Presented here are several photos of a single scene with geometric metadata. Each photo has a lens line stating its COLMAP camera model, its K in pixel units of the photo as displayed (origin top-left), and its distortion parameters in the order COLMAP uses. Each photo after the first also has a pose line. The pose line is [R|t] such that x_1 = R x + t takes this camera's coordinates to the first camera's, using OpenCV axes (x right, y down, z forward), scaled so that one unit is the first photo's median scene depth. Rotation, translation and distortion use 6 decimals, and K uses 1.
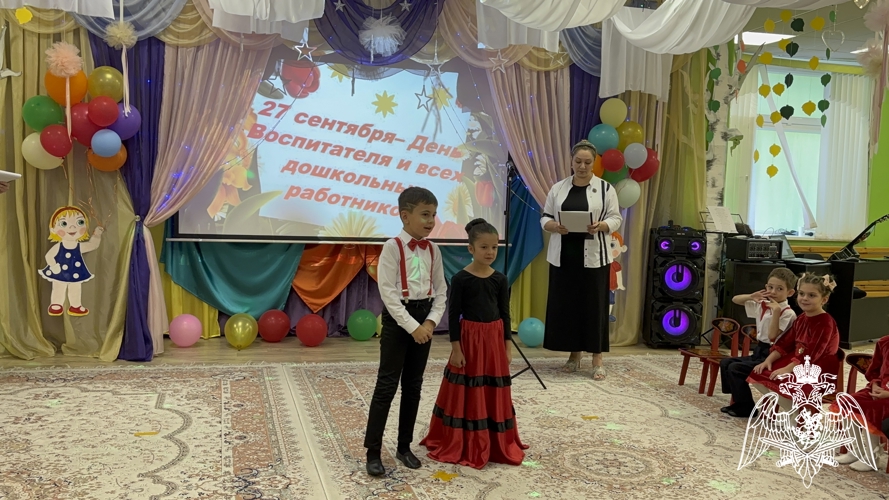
lens RADIAL K [[824.8, 0, 444.5], [0, 824.8, 250.0], [0, 0, 1]] dist [0.008154, 0.001974]
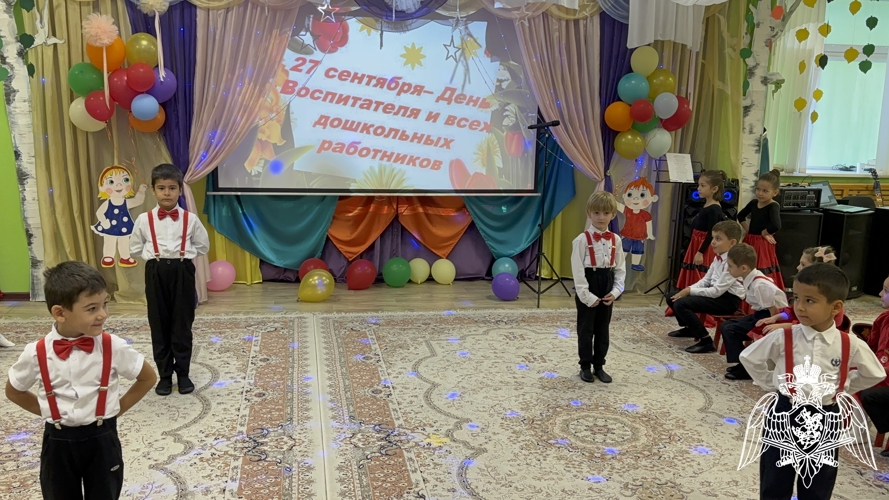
lens RADIAL K [[823.7, 0, 433.2], [0, 823.7, 254.1], [0, 0, 1]] dist [0.009620, -0.013879]
pose [[0.994412, 0.006129, -0.105389, 0.064129], [0.005774, 0.993661, 0.112271, -0.053337], [0.105409, -0.112252, 0.988073, -0.022565]]
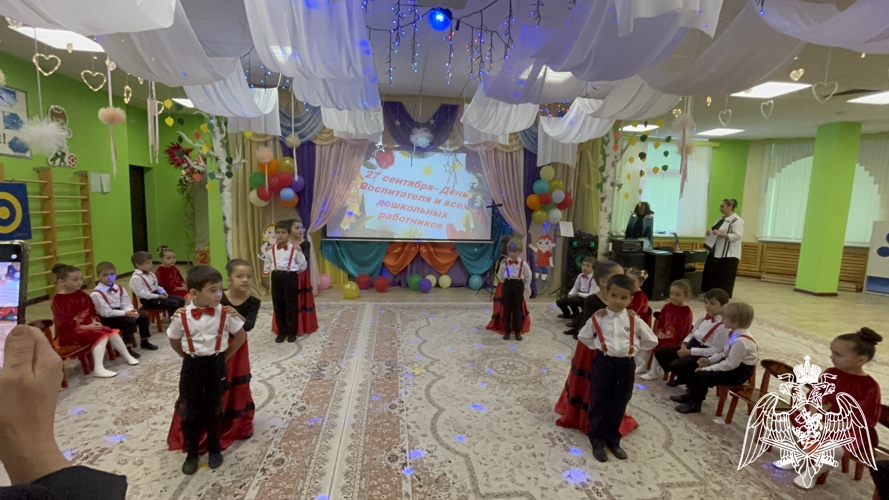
lens RADIAL K [[413.3, 0, 444.5], [0, 413.3, 250.0], [0, 0, 1]] dist [-0.000639, 0.001479]
pose [[0.989276, 0.012484, -0.145524, 0.120444], [-0.005831, 0.998922, 0.046055, -0.036164], [0.145942, -0.044713, 0.988282, 0.027425]]
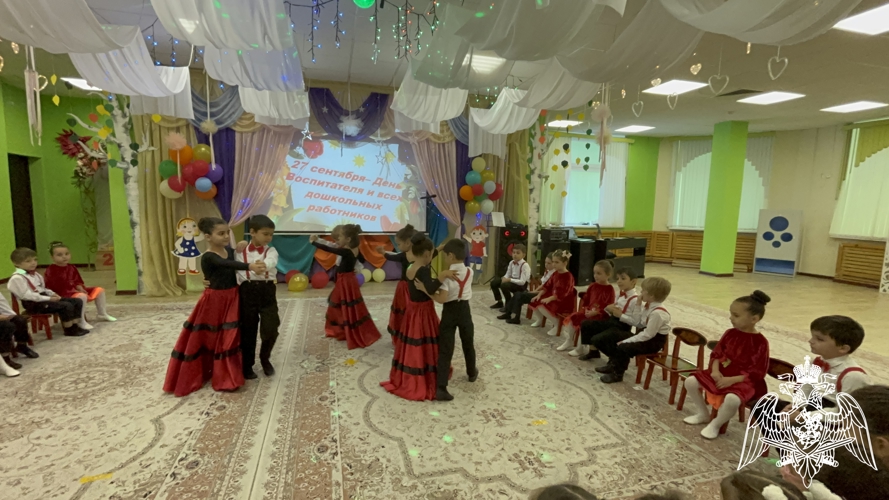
lens RADIAL K [[413.3, 0, 444.5], [0, 413.3, 250.0], [0, 0, 1]] dist [-0.000639, 0.001479]
pose [[0.999925, -0.011353, 0.004620, 0.127333], [0.011121, 0.998811, 0.047469, -0.015947], [-0.005153, -0.047414, 0.998862, 0.035432]]
